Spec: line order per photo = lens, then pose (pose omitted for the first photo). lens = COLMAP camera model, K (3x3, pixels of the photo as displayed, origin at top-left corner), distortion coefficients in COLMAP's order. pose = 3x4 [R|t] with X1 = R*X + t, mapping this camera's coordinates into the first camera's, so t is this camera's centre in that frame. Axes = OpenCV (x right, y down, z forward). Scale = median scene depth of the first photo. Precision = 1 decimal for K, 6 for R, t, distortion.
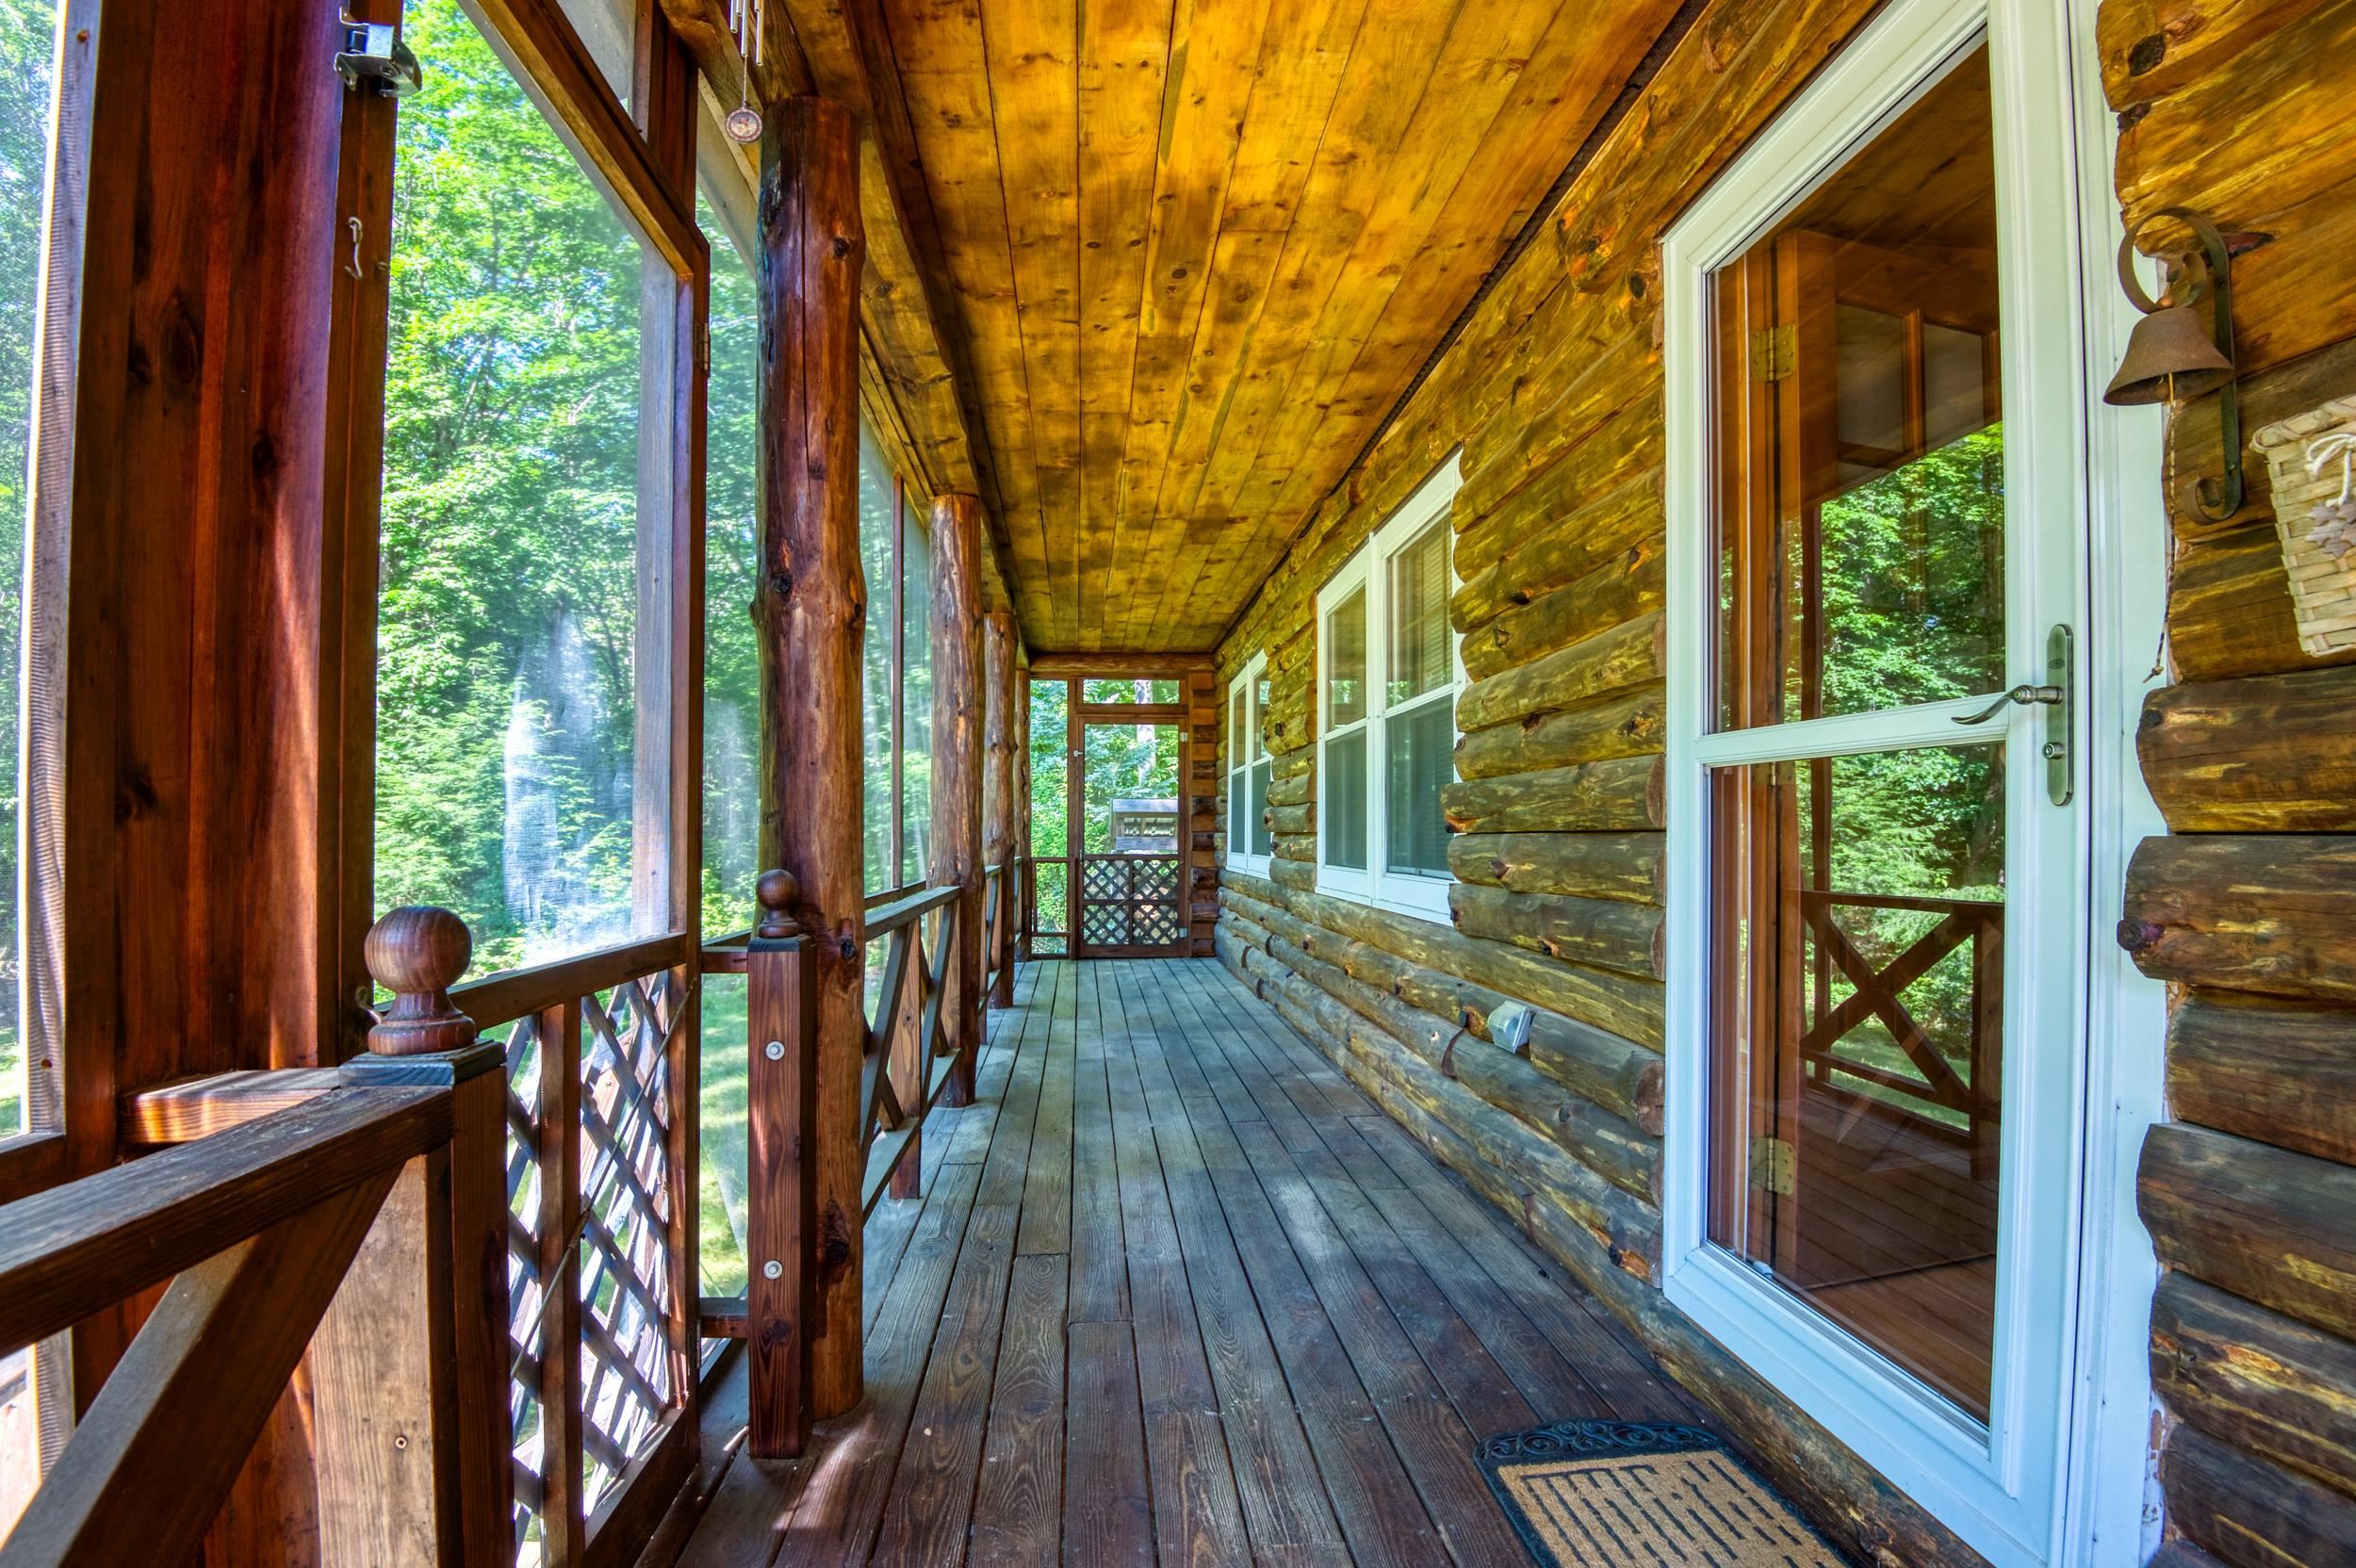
lens RADIAL K [[1138.2, 0, 1180.6], [0, 1138.2, 812.4], [0, 0, 1]] dist [-0.004092, -0.028778]
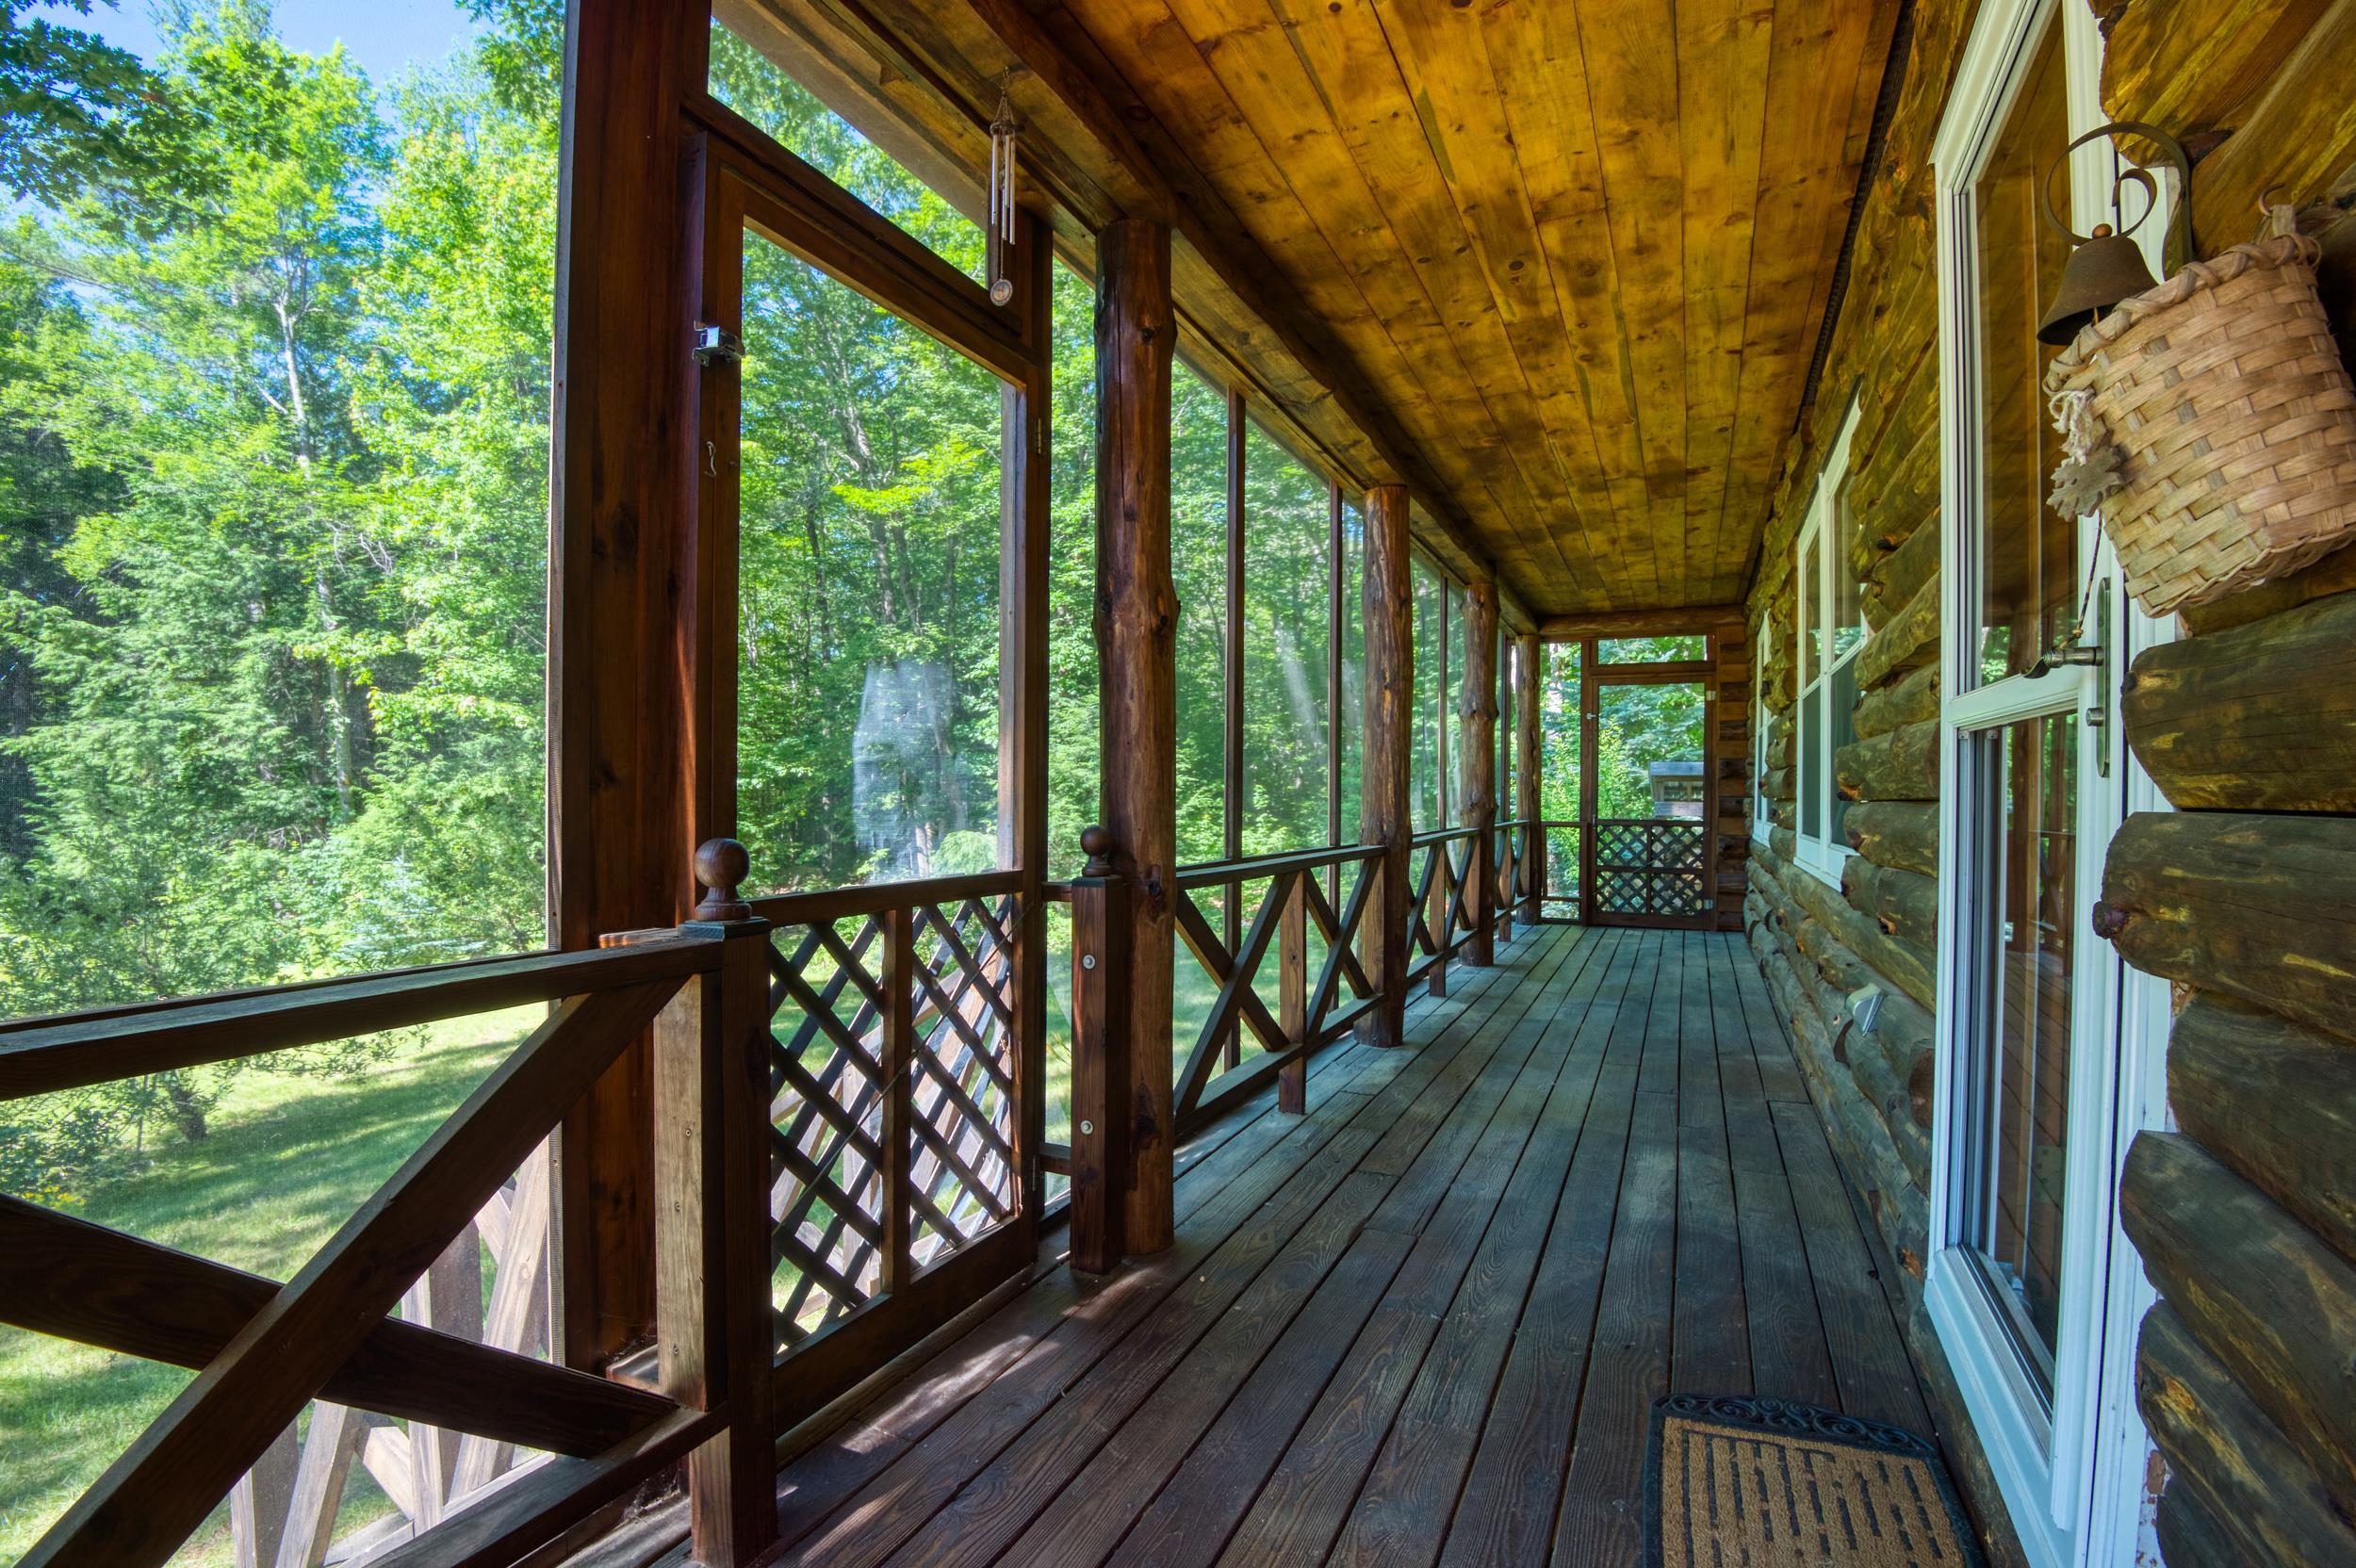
lens RADIAL K [[1111.1, 0, 1178.0], [0, 1111.1, 784.0], [0, 0, 1]] dist [-0.011079, -0.018132]
pose [[0.881498, 0.000548, -0.472188, 0.186647], [0.003007, 0.999973, 0.006775, -0.003102], [0.472179, -0.007392, 0.881472, -0.046367]]
